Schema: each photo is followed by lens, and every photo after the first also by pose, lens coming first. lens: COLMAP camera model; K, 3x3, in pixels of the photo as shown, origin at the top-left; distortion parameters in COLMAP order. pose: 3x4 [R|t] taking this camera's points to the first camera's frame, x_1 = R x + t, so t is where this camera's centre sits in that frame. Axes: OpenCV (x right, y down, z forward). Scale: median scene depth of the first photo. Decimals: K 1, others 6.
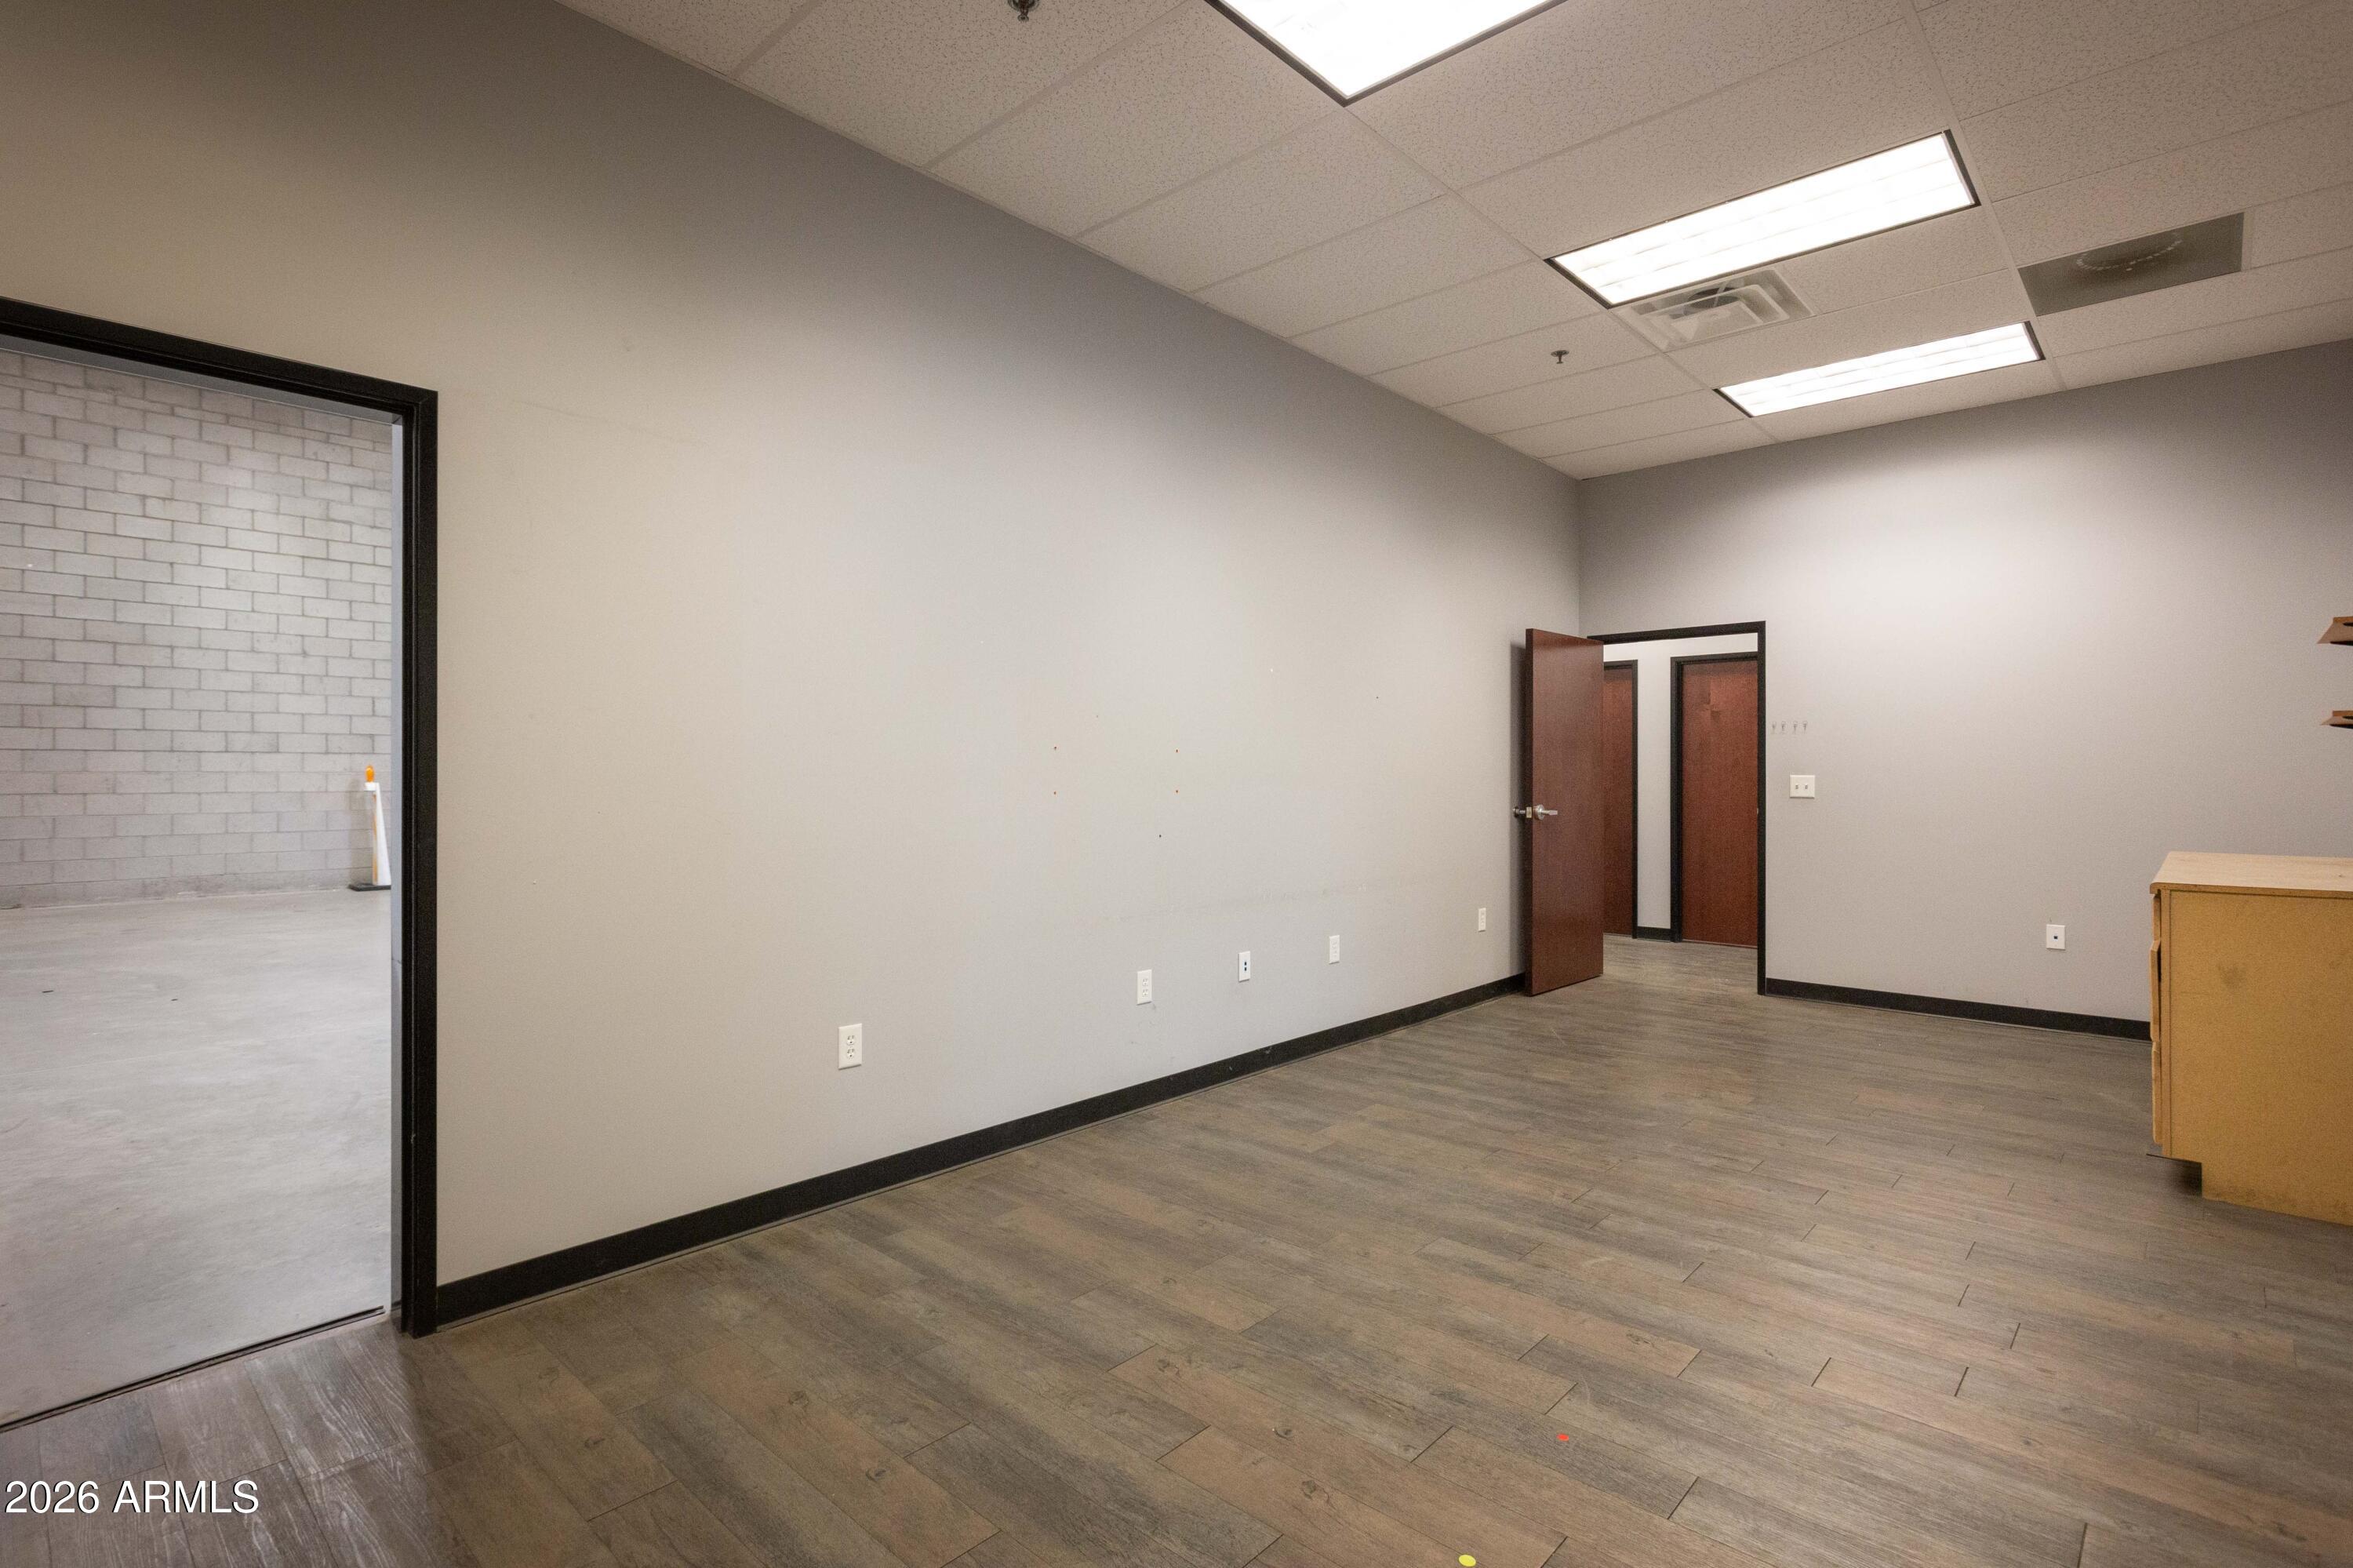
lens RADIAL K [[1123.0, 0, 1159.7], [0, 1123.0, 781.0], [0, 0, 1]] dist [-0.001394, 0.001018]
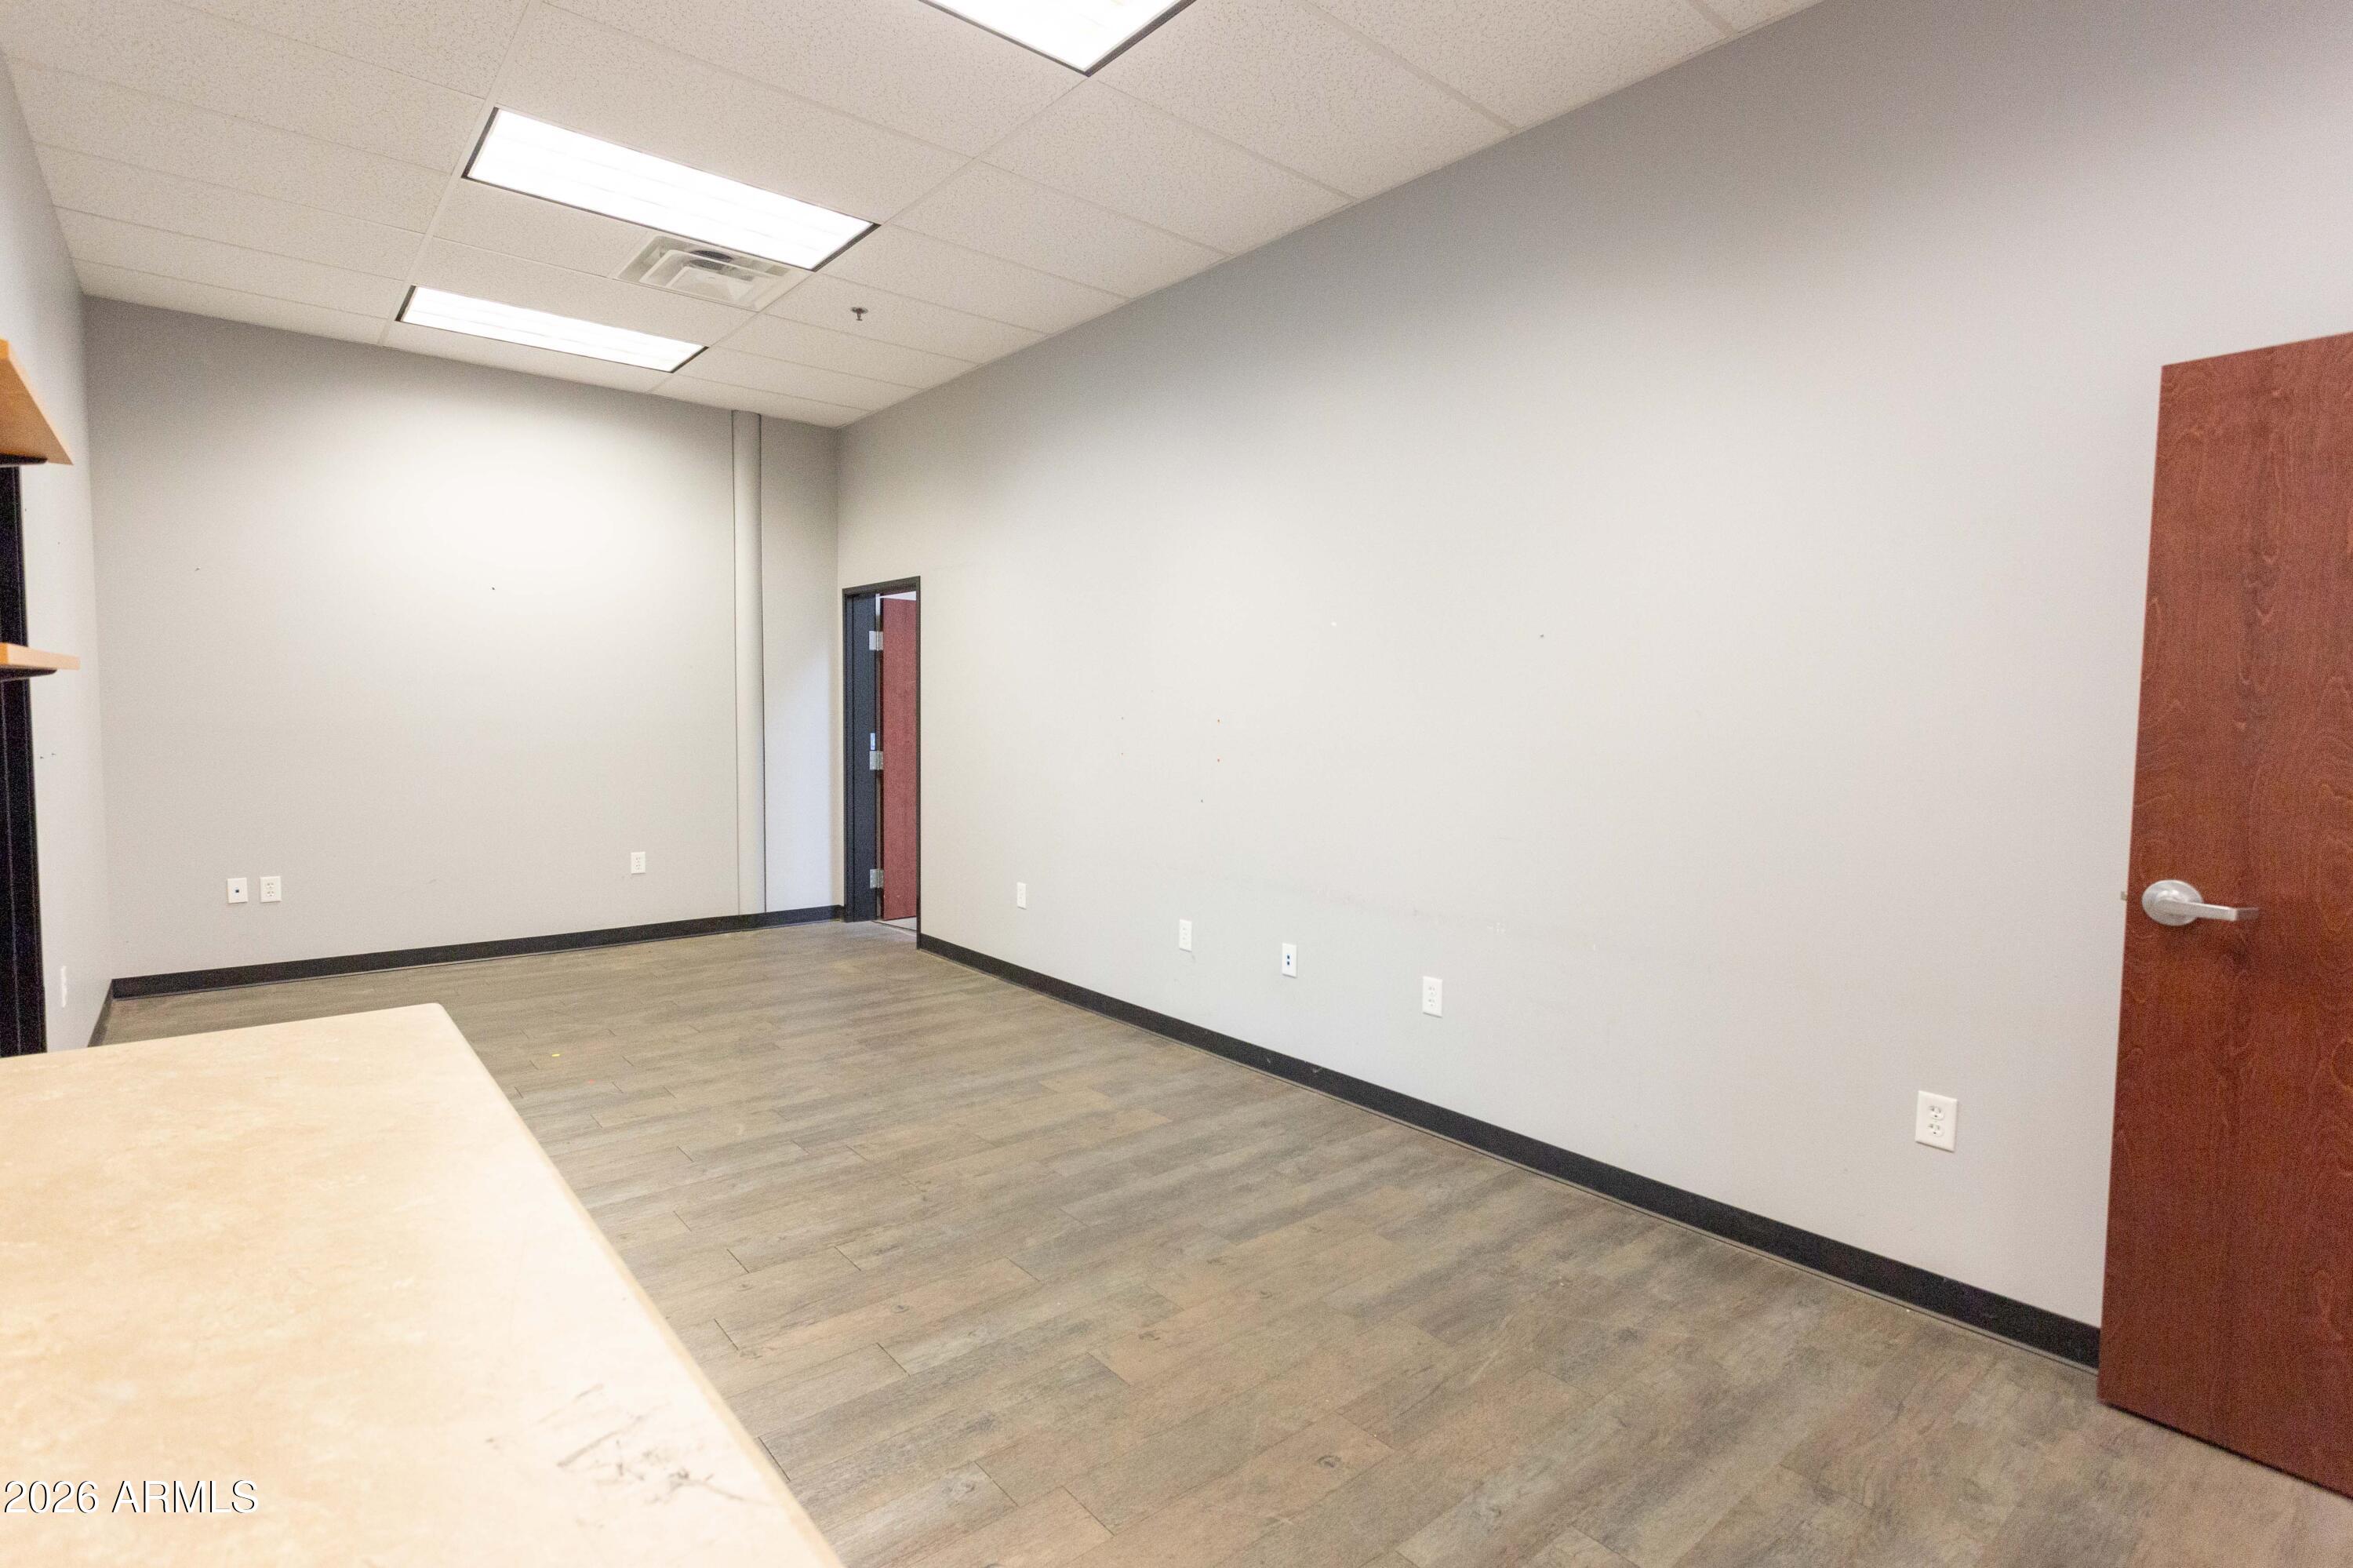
lens RADIAL K [[1123.0, 0, 1157.9], [0, 1123.0, 783.5], [0, 0, 1]] dist [-0.001394, 0.001018]
pose [[-0.124041, 0.061631, -0.990361, 1.274292], [-0.019760, 0.997718, 0.064564, -0.041670], [0.992080, 0.027578, -0.122541, 1.317271]]
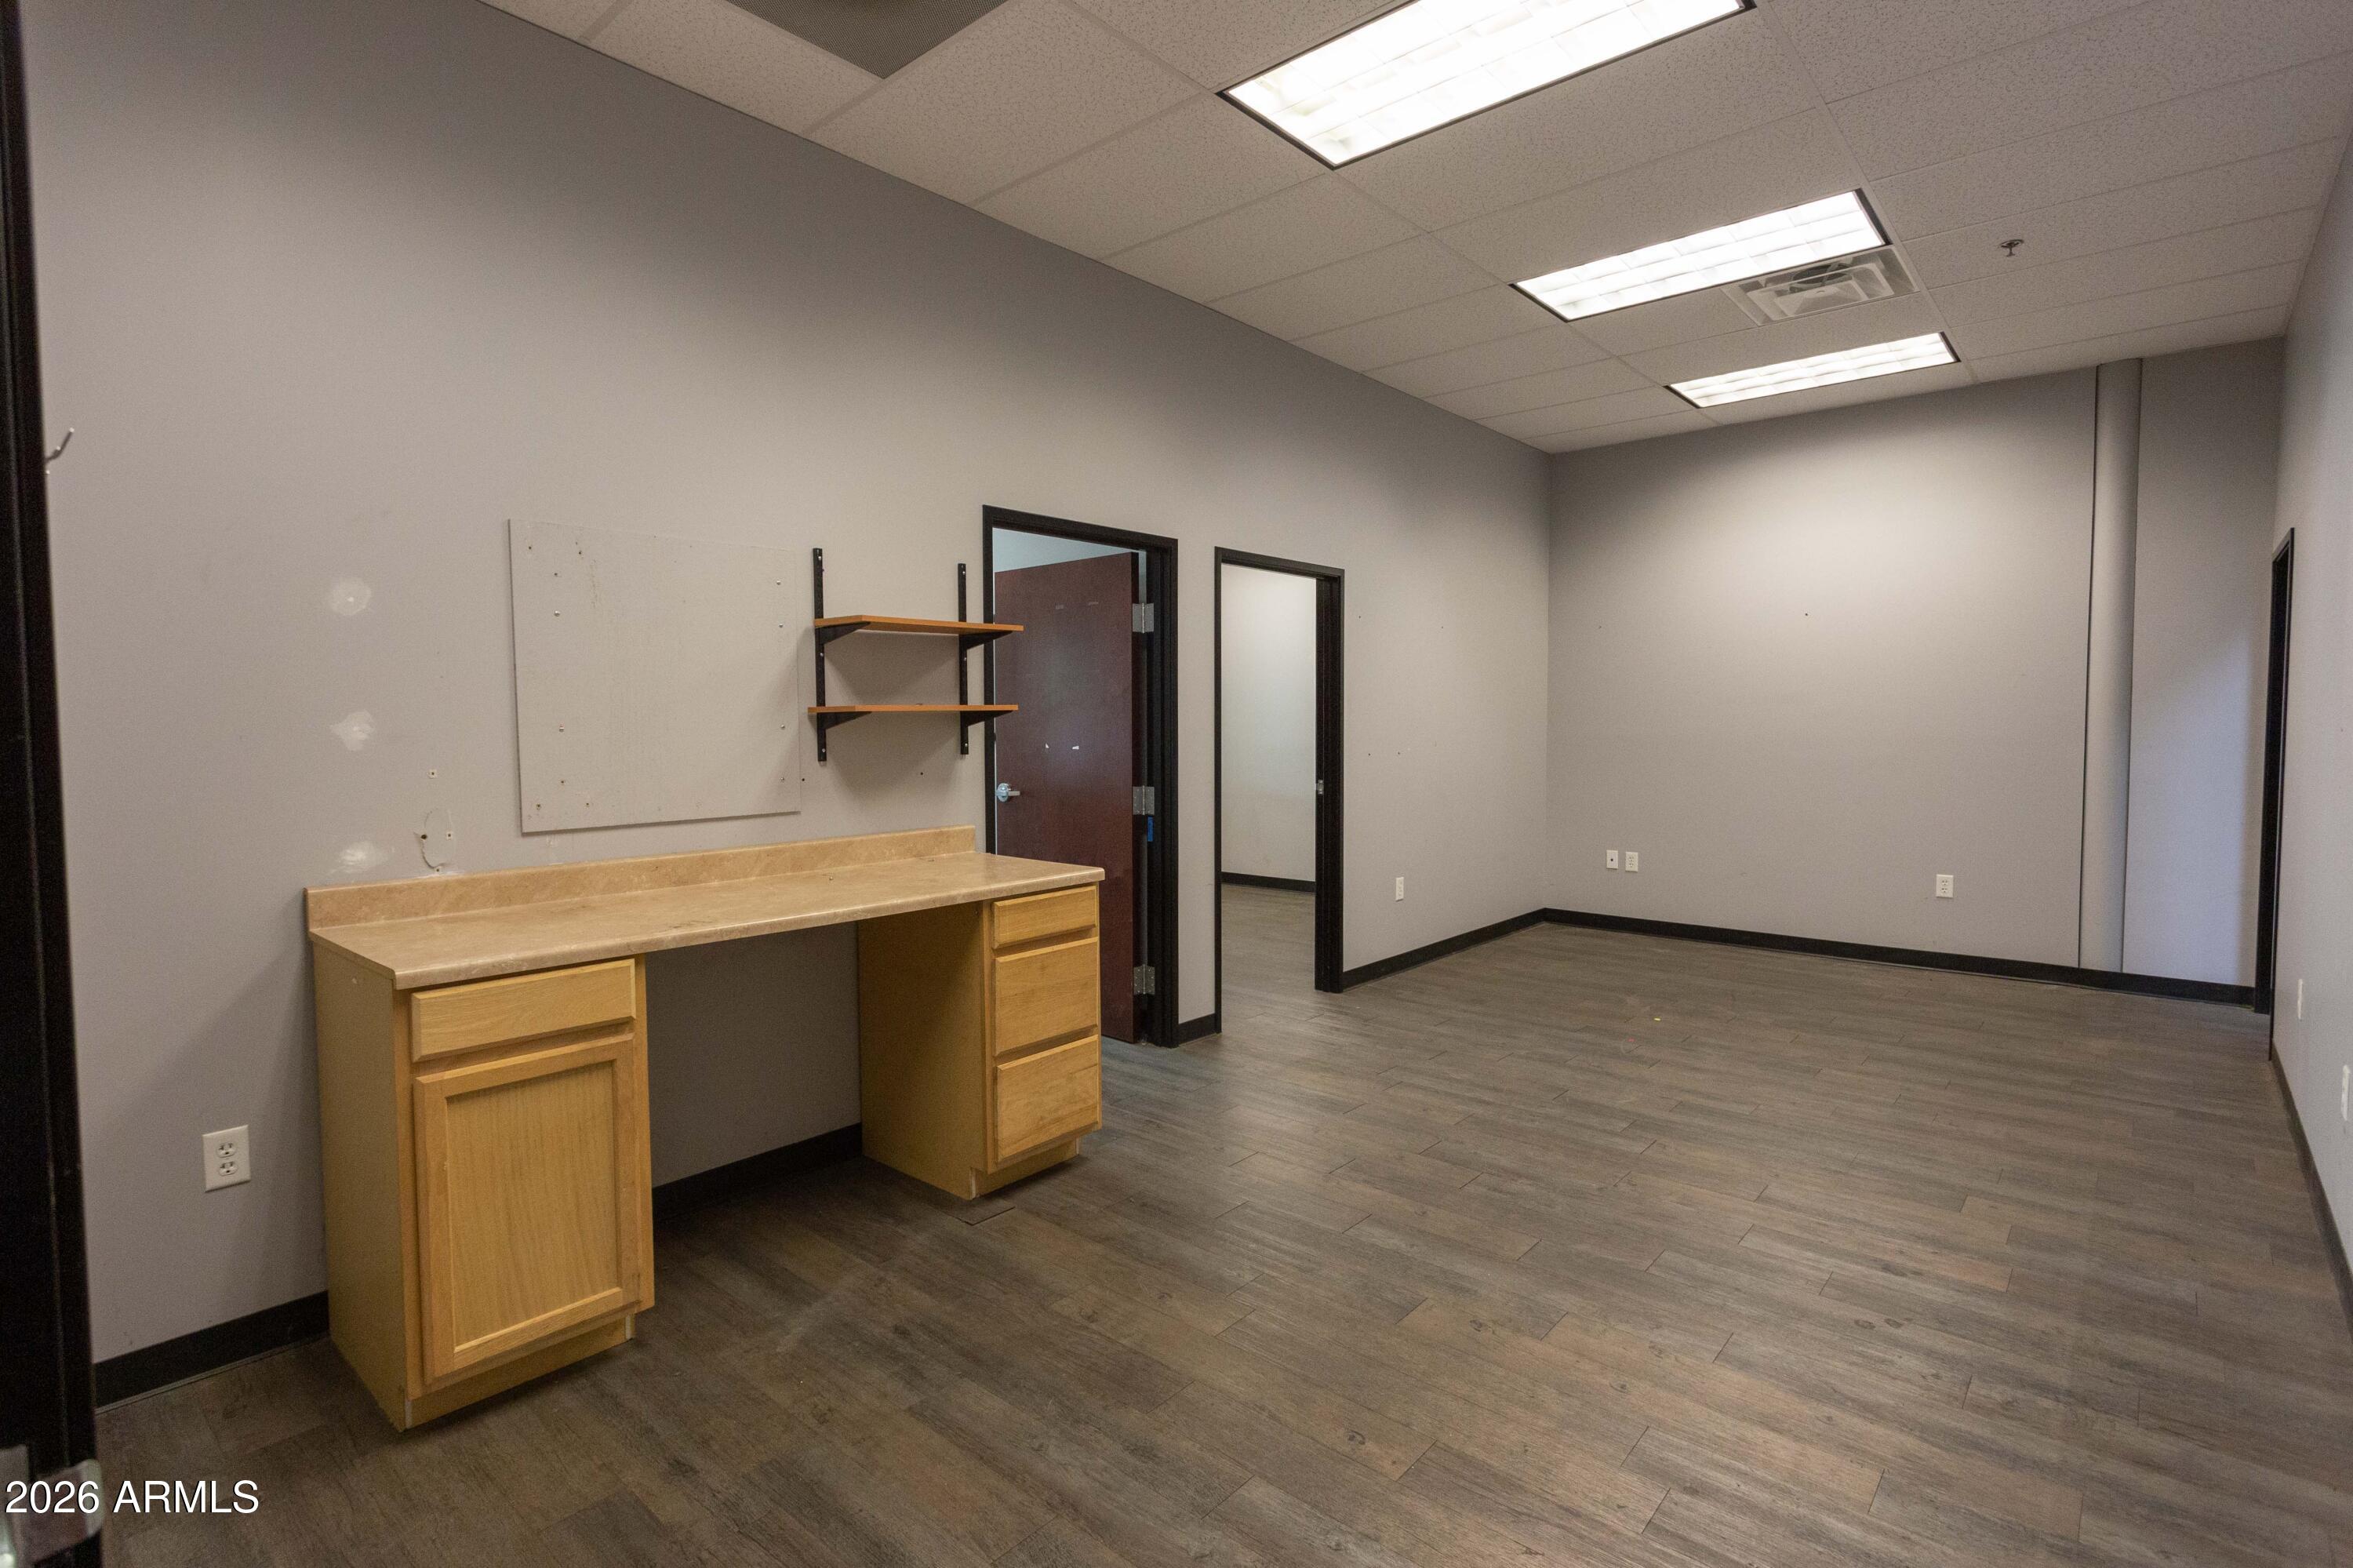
lens RADIAL K [[1123.0, 0, 1167.8], [0, 1123.0, 782.3], [0, 0, 1]] dist [-0.001394, 0.001018]
pose [[-0.999385, 0.006283, -0.034509, 0.825315], [0.004188, 0.998163, 0.060446, -0.045827], [0.034826, 0.060264, -0.997575, 1.928064]]
